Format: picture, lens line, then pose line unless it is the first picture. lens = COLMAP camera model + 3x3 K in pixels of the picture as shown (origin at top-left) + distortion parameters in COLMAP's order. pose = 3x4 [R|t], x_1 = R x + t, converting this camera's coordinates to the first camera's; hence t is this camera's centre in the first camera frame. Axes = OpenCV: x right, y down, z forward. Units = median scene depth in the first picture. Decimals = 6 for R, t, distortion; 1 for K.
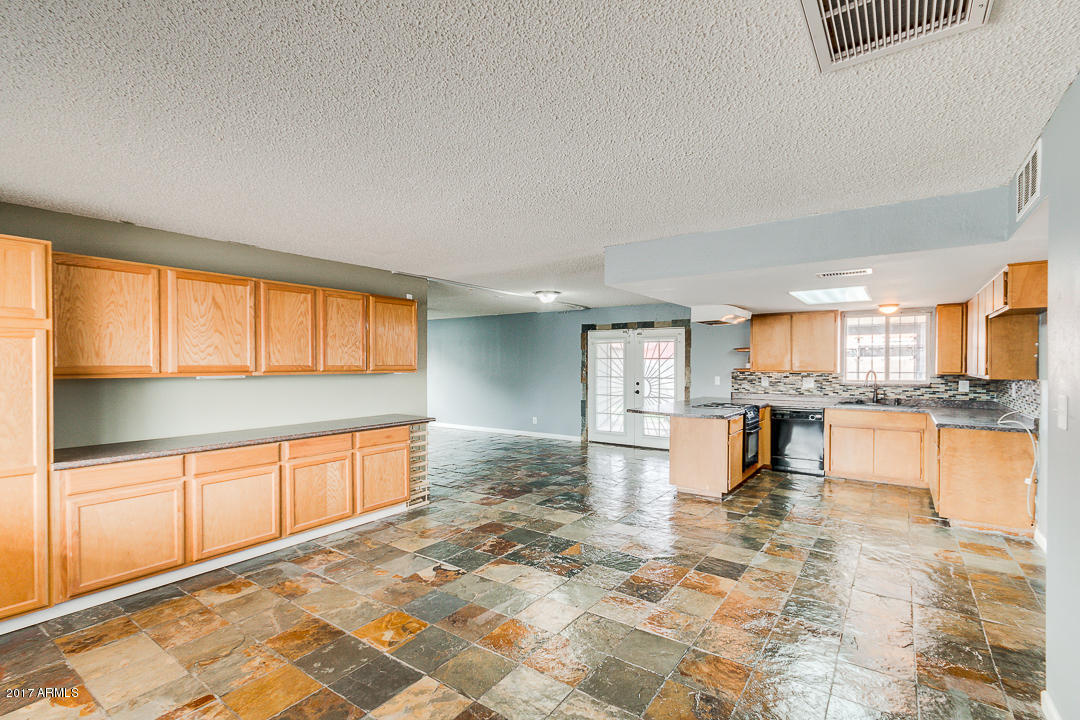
lens RADIAL K [[497.4, 0, 545.2], [0, 497.4, 368.3], [0, 0, 1]] dist [0.011811, -0.000333]
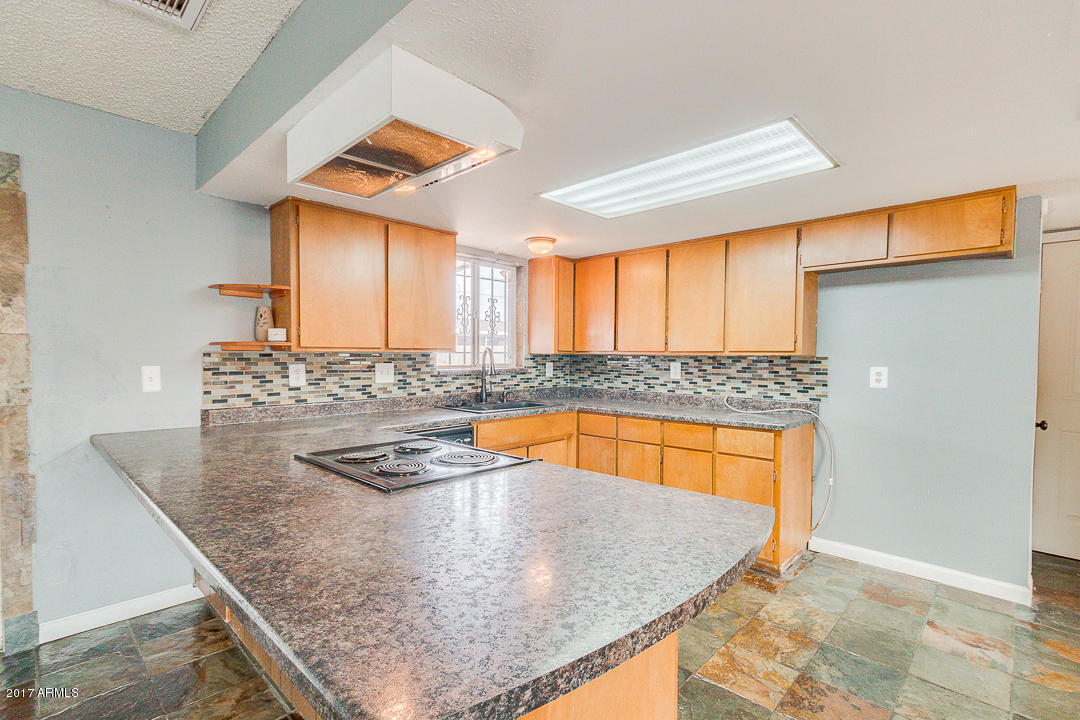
lens RADIAL K [[497.4, 0, 545.2], [0, 497.4, 368.3], [0, 0, 1]] dist [0.011811, -0.000333]
pose [[0.137623, -0.026280, 0.990136, 0.068980], [0.005224, 0.999653, 0.025806, 0.012529], [-0.990471, 0.001621, 0.137712, 0.814574]]
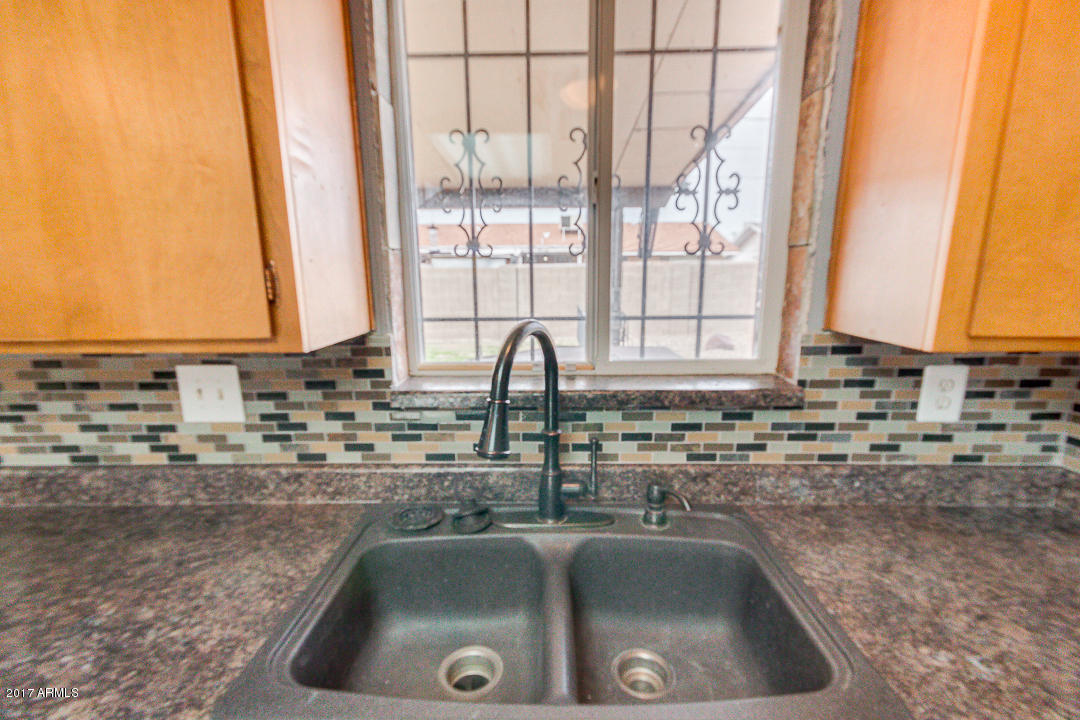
lens RADIAL K [[497.4, 0, 545.2], [0, 497.4, 368.3], [0, 0, 1]] dist [0.011811, -0.000333]
pose [[0.819505, -0.117437, 0.560909, 0.552316], [0.012201, 0.982131, 0.187801, -0.009675], [-0.572941, -0.147060, 0.806295, 0.846031]]
